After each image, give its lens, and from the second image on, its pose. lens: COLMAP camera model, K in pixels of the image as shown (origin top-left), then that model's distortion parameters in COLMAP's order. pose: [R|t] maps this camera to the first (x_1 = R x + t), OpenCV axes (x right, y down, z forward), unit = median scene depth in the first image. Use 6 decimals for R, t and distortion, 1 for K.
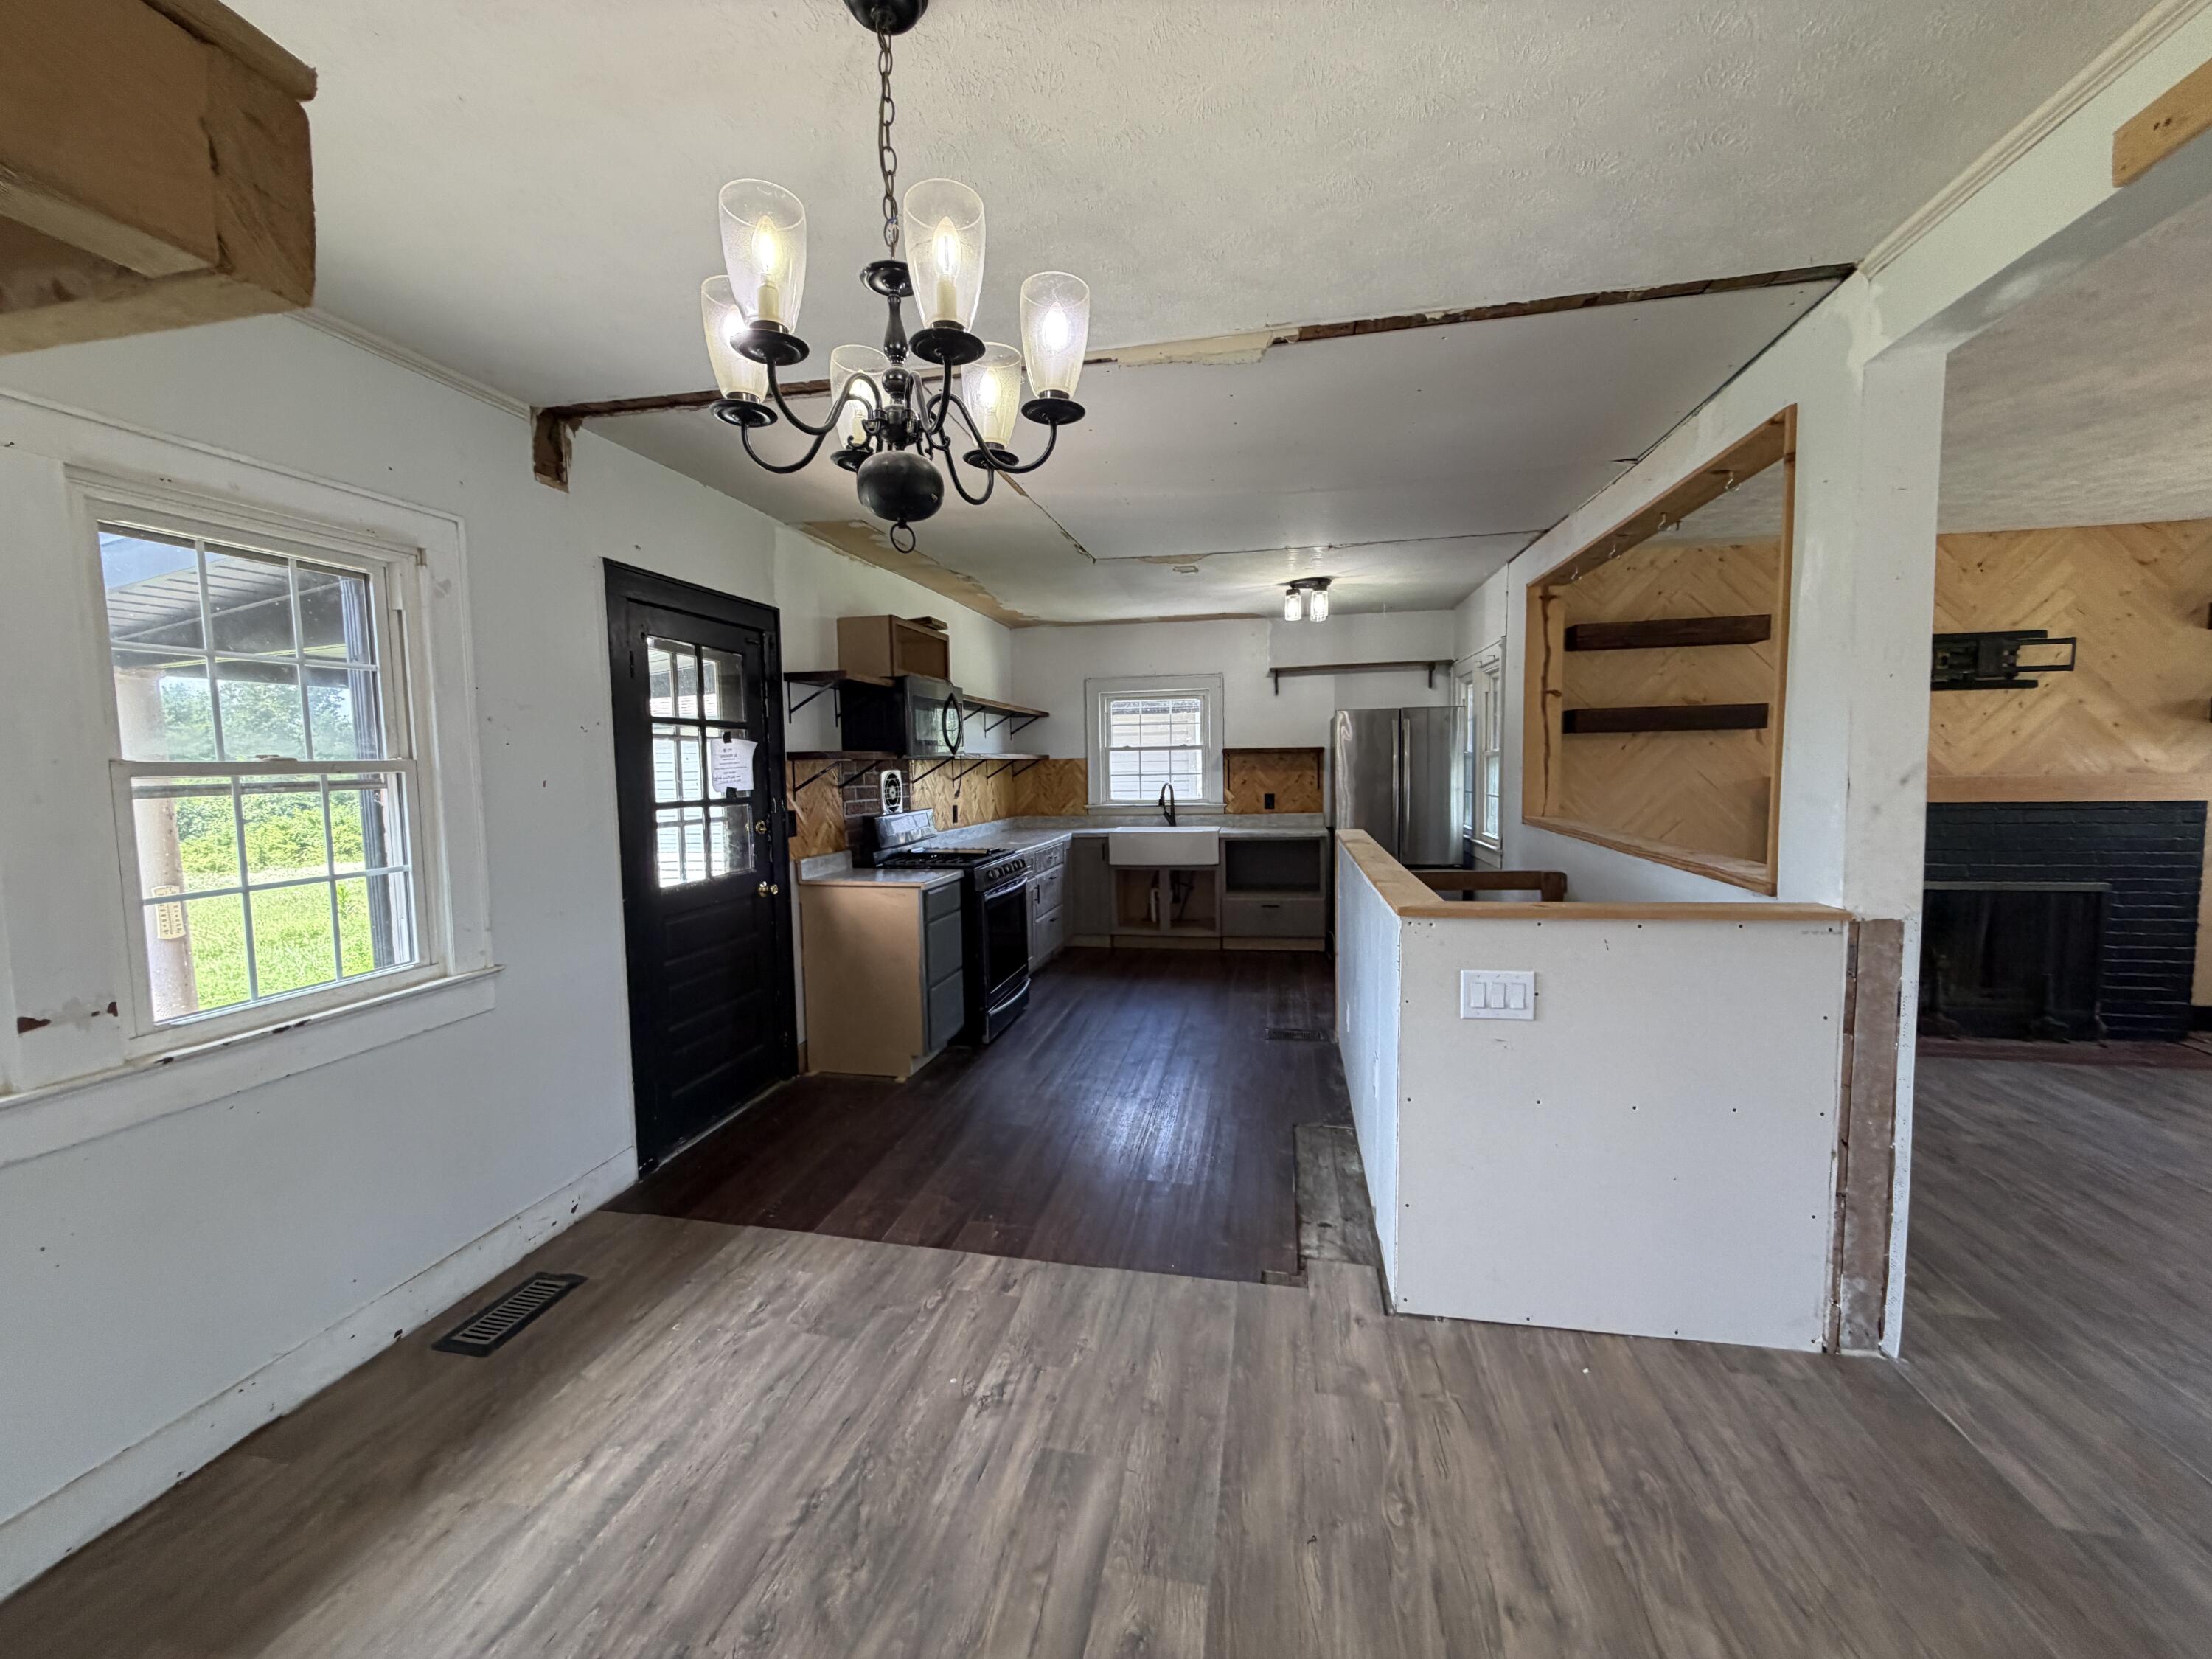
lens RADIAL K [[880.3, 0, 1102.3], [0, 880.3, 827.6], [0, 0, 1]] dist [-0.001978, -0.000017]
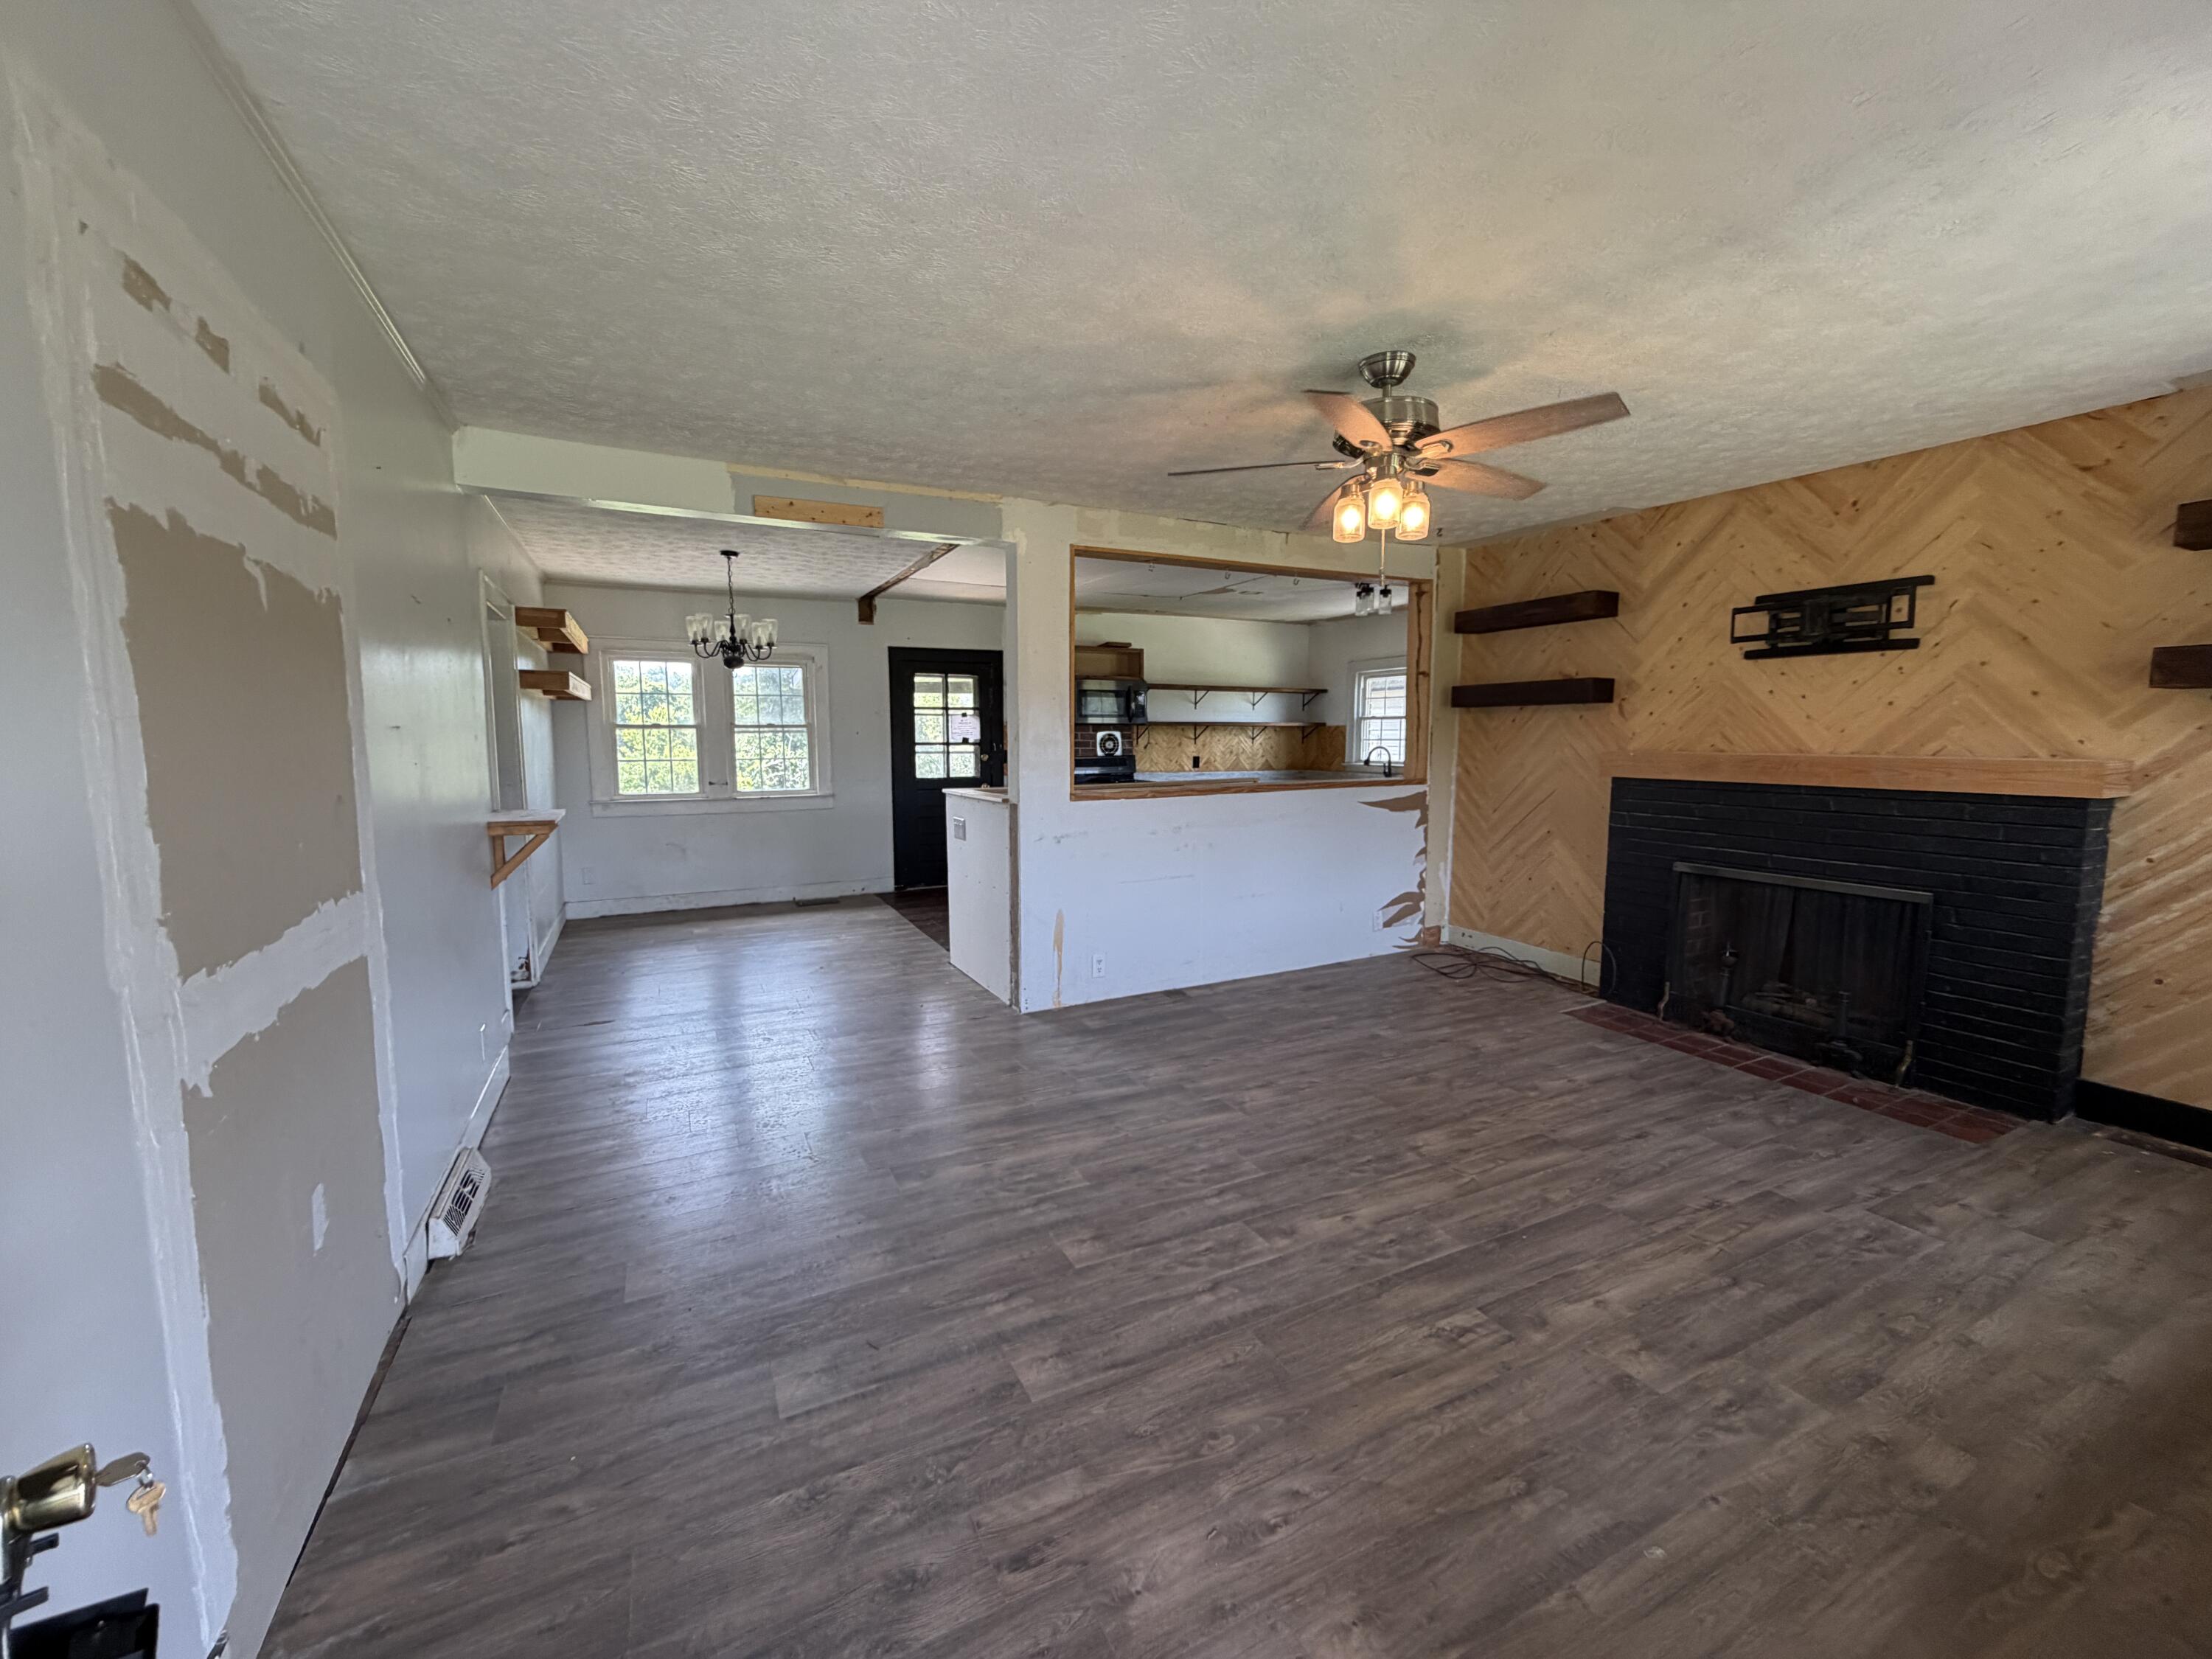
lens RADIAL K [[880.3, 0, 1098.5], [0, 880.3, 821.1], [0, 0, 1]] dist [-0.001978, -0.000017]
pose [[0.620039, 0.093568, -0.778971, 1.519136], [-0.066909, 0.995552, 0.066326, -0.005674], [0.781713, 0.010995, 0.623542, -0.105179]]
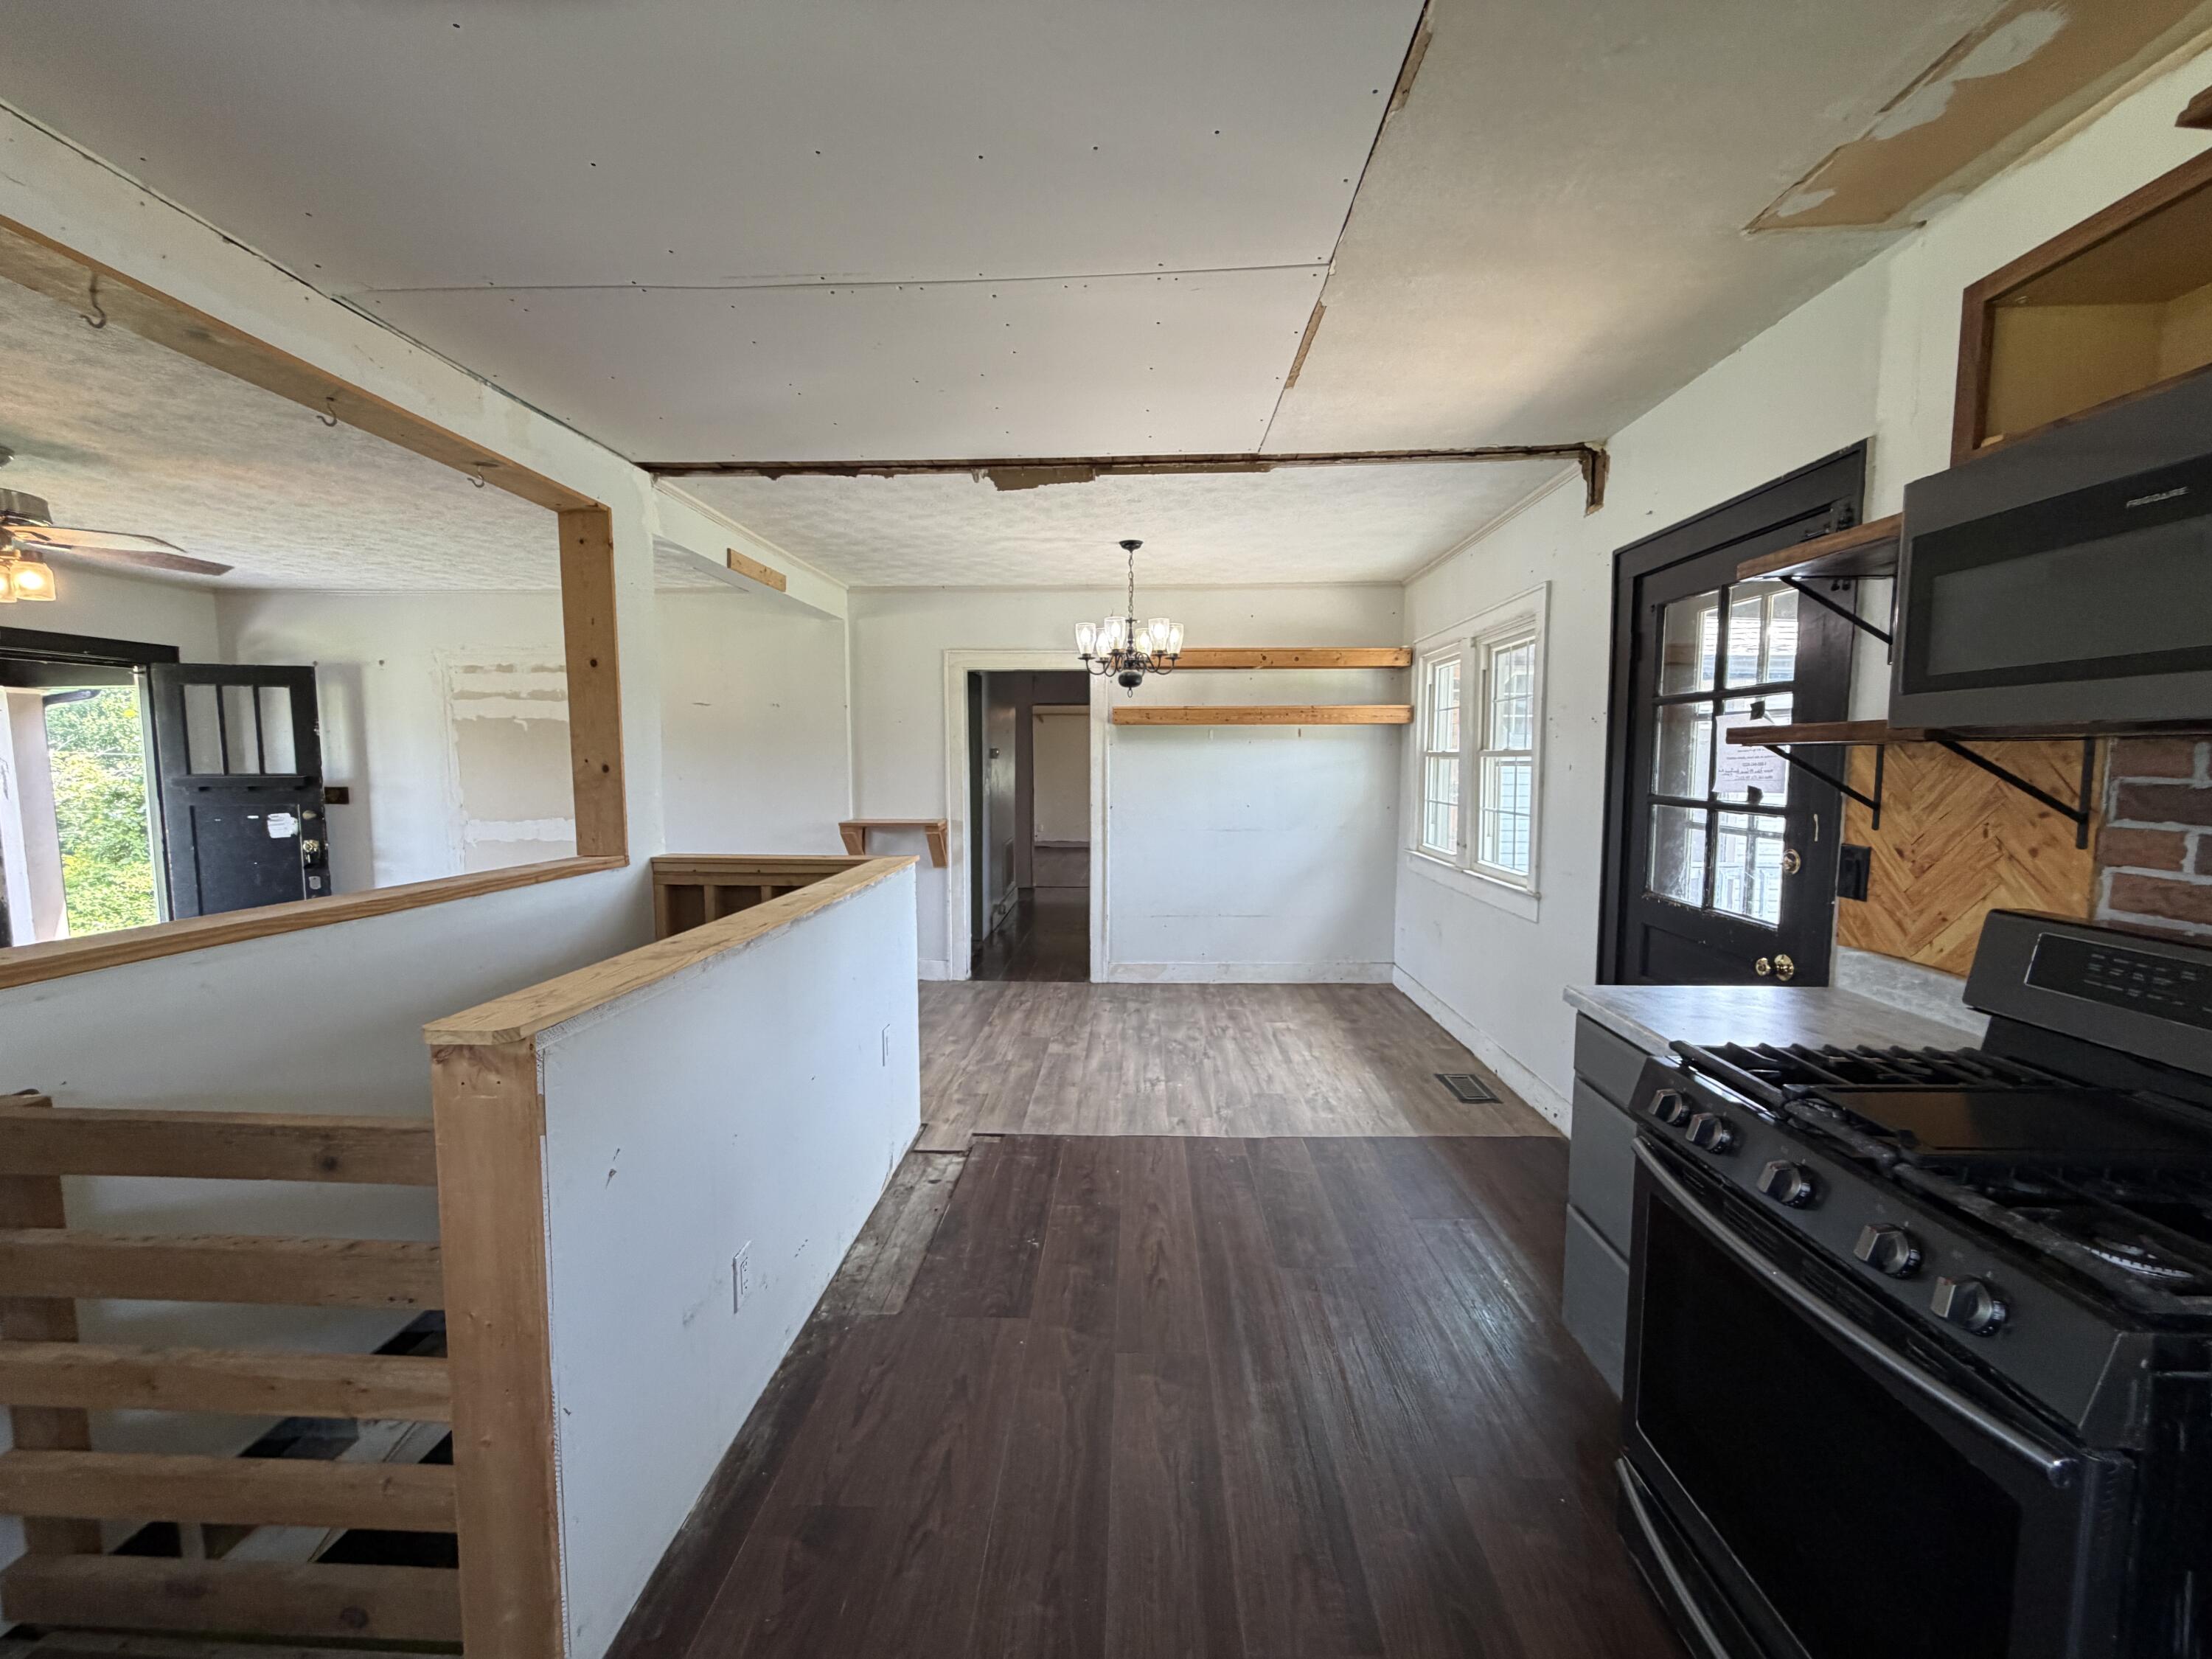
lens RADIAL K [[880.3, 0, 1107.7], [0, 880.3, 831.0], [0, 0, 1]] dist [-0.001978, -0.000017]
pose [[-0.986446, 0.031545, -0.161027, 0.155548], [0.005667, 0.987311, 0.158695, -0.120829], [0.163990, 0.155631, -0.974108, 1.570677]]
